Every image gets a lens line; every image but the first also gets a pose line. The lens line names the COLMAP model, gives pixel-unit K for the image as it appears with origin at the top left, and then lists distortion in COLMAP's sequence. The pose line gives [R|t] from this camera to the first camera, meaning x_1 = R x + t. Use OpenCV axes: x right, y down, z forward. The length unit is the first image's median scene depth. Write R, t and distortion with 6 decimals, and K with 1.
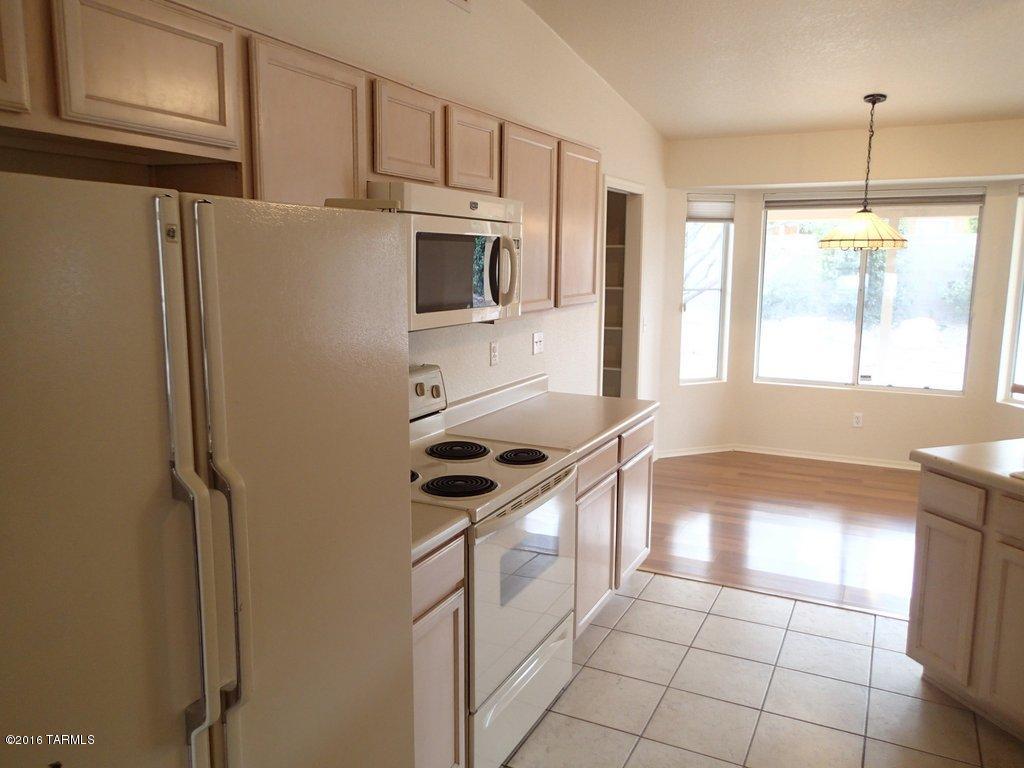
lens RADIAL K [[776.4, 0, 522.1], [0, 776.4, 374.5], [0, 0, 1]] dist [0.030096, -0.018740]
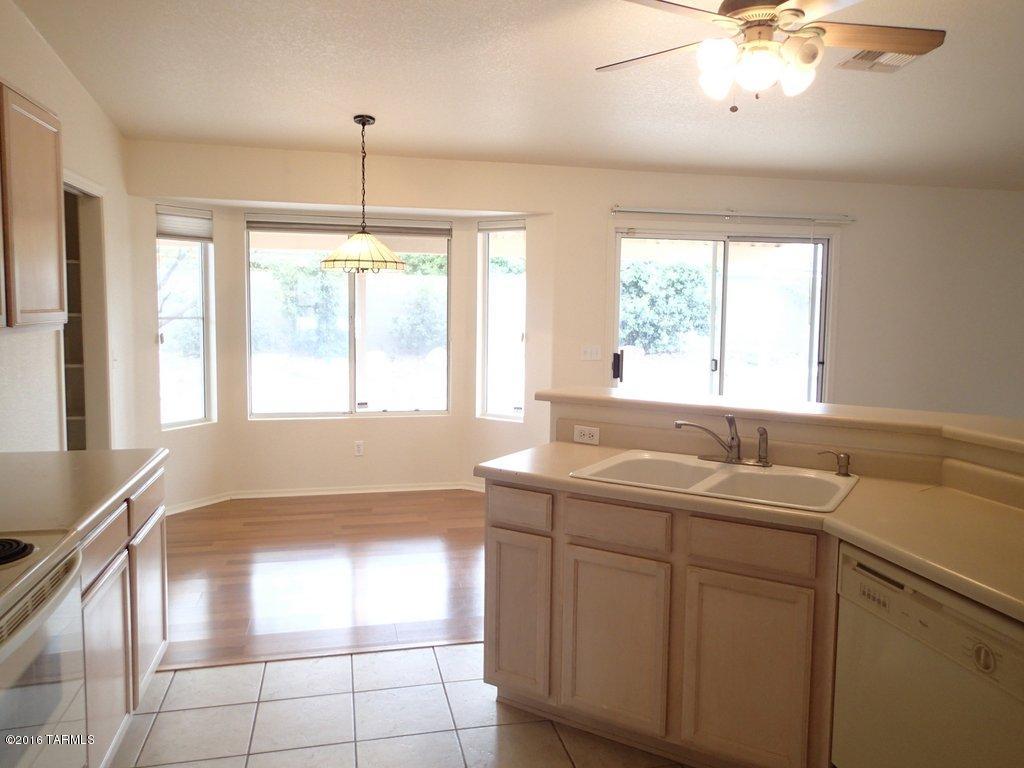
lens RADIAL K [[776.4, 0, 522.3], [0, 776.4, 375.7], [0, 0, 1]] dist [0.030096, -0.018740]
pose [[0.773537, -0.052225, 0.631596, -0.028859], [0.085240, 0.996117, -0.022030, 0.006775], [-0.627993, 0.070879, 0.774985, 0.115381]]
